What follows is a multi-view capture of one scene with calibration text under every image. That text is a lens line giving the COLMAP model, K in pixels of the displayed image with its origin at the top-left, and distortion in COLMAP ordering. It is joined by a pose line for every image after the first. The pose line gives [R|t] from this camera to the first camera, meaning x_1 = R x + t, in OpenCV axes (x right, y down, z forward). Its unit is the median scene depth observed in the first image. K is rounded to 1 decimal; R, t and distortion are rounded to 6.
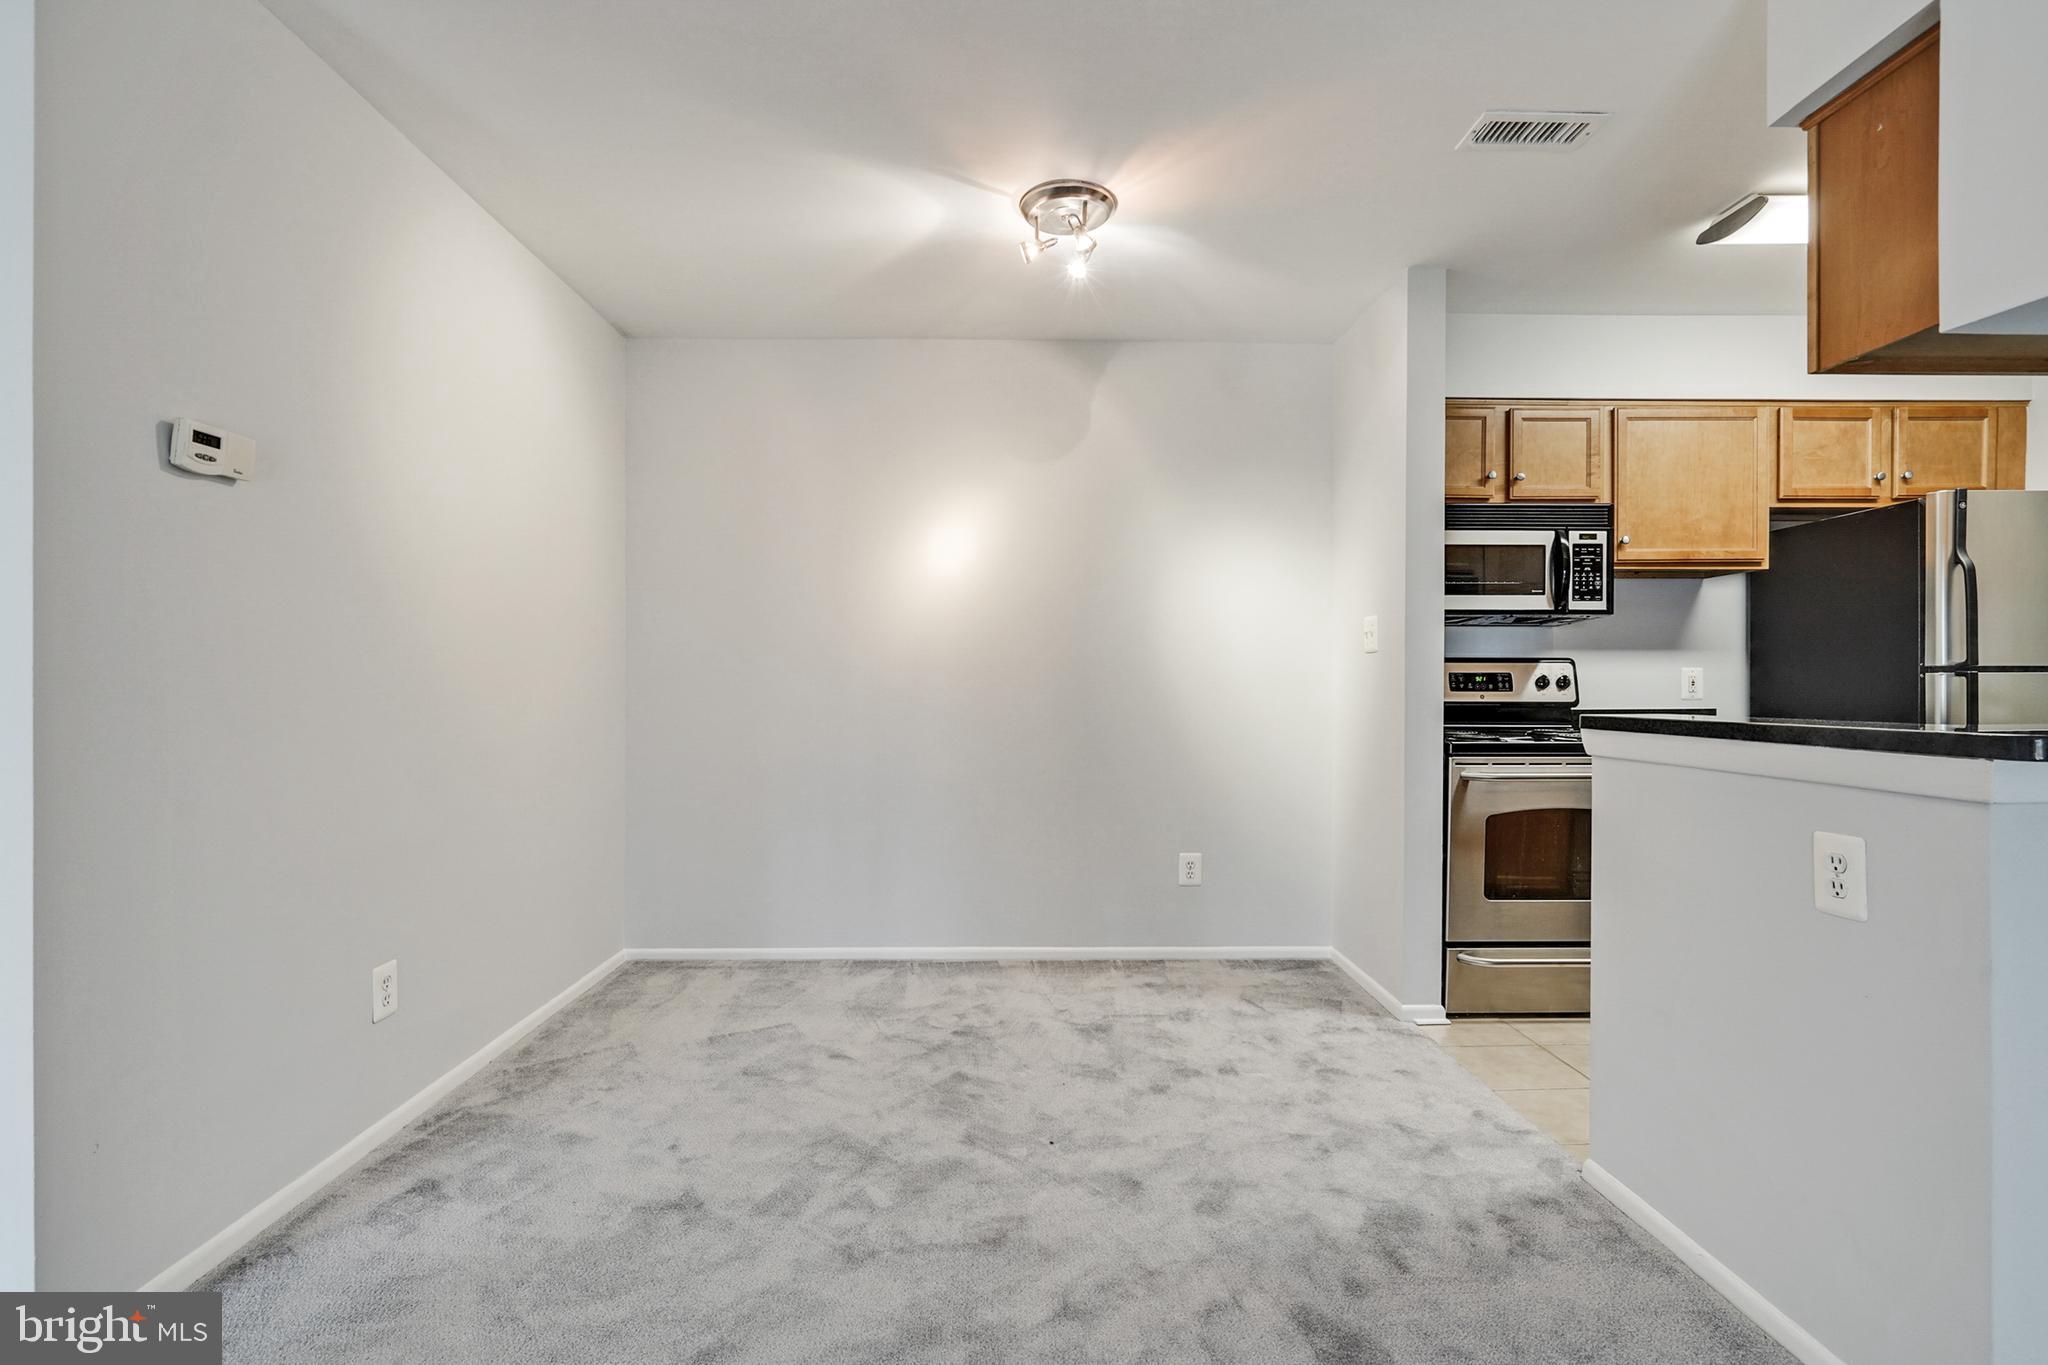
lens RADIAL K [[921.2, 0, 1023.2], [0, 921.2, 684.4], [0, 0, 1]] dist [-0.002891, -0.000243]
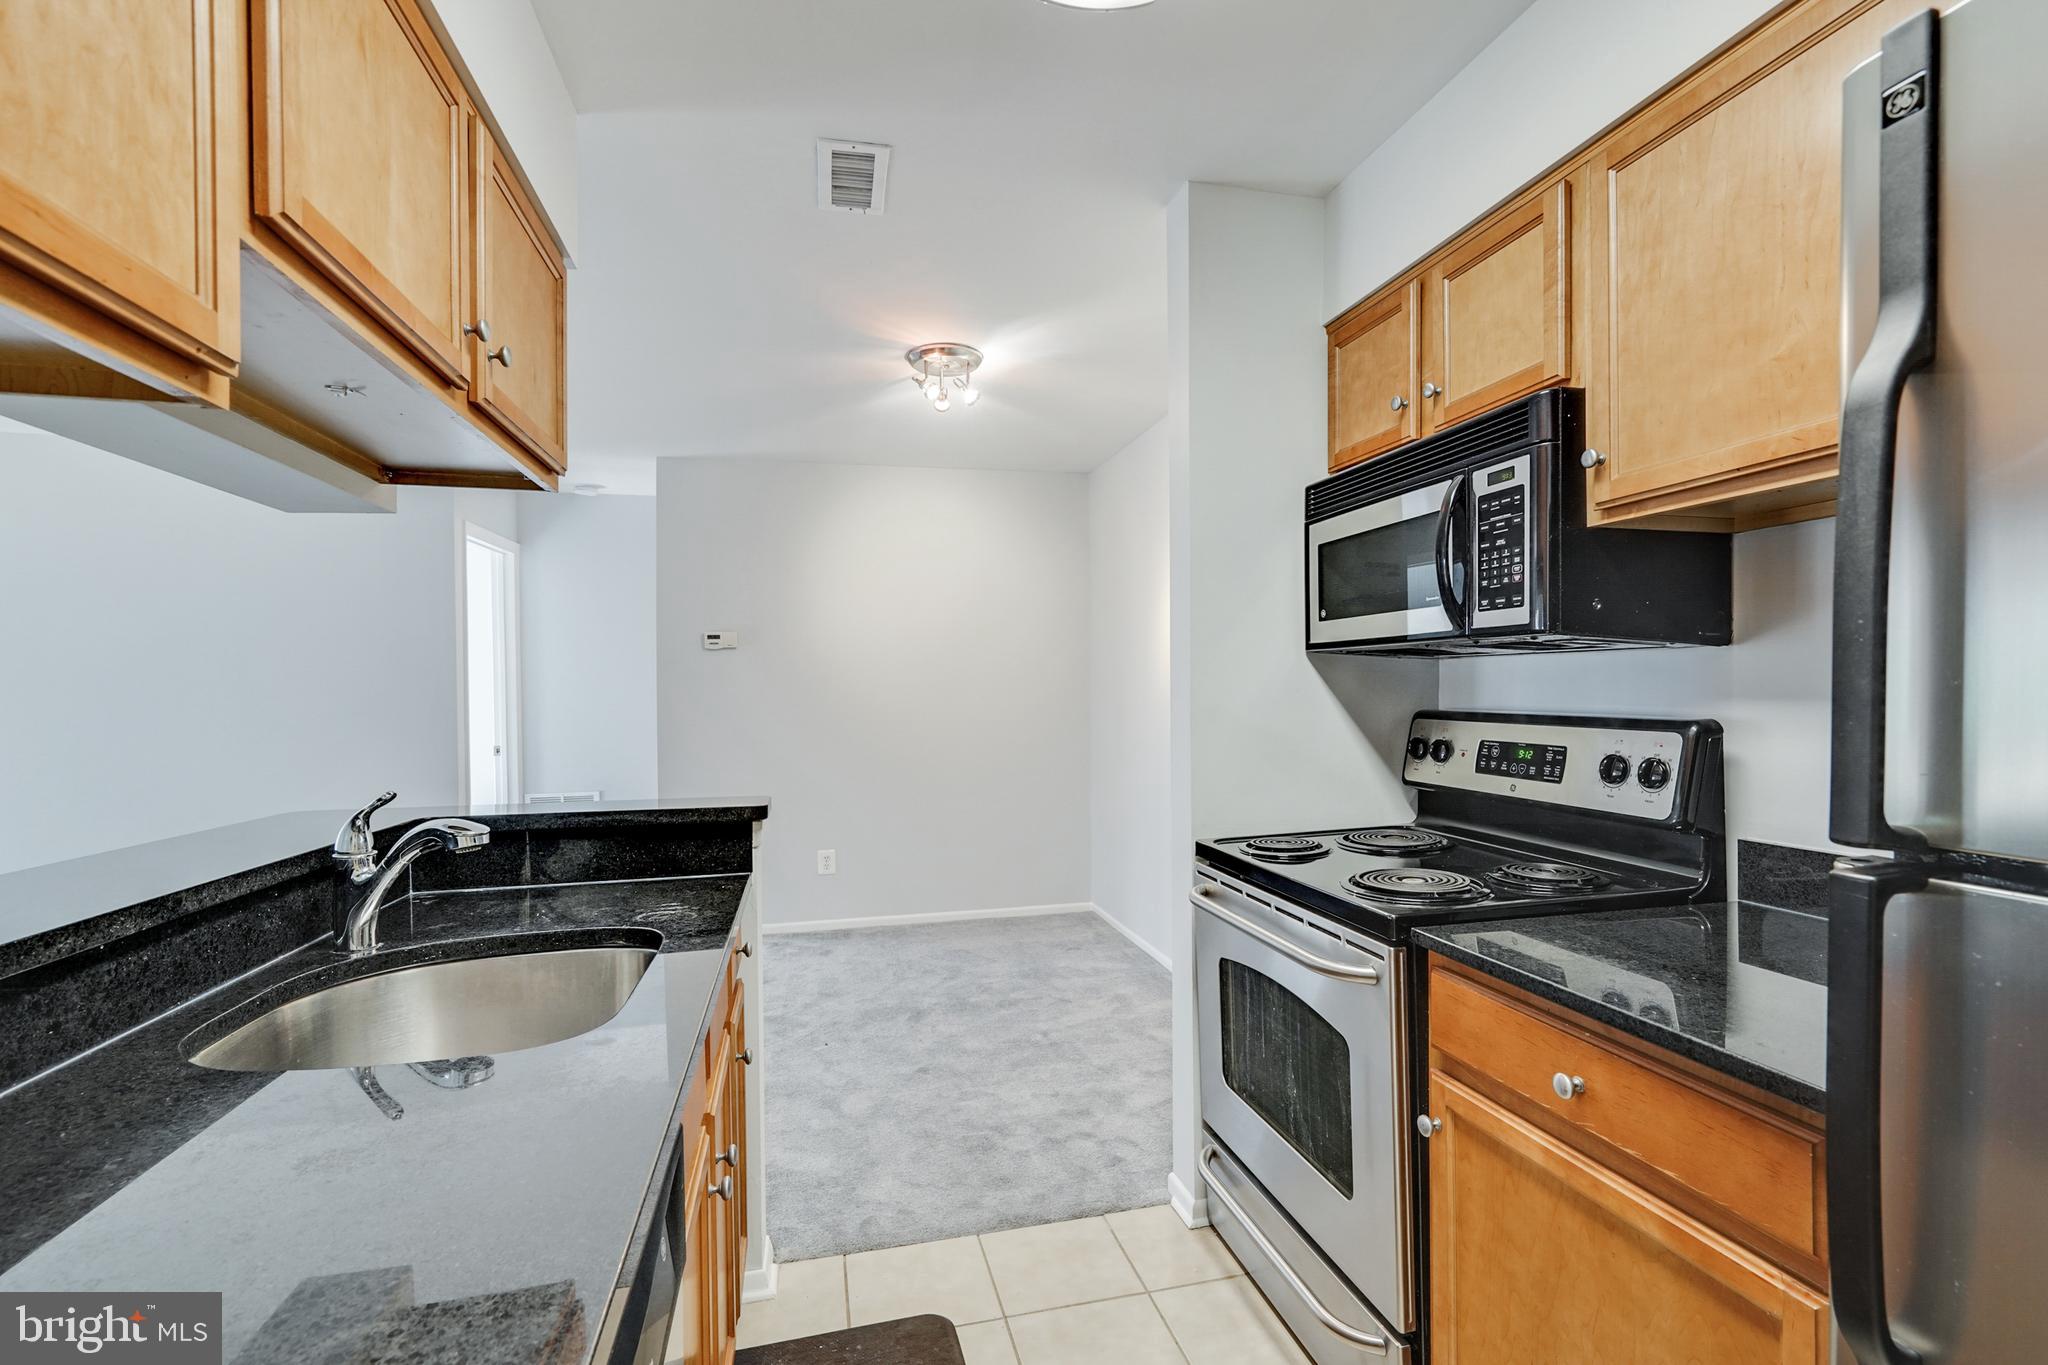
lens RADIAL K [[860.4, 0, 1026.0], [0, 860.4, 691.8], [0, 0, 1]] dist [0.000601, -0.000004]
pose [[0.265760, -0.003342, -0.964033, 0.984308], [0.005359, 0.999984, -0.001989, -0.046992], [0.964024, -0.004637, 0.265773, 0.636791]]
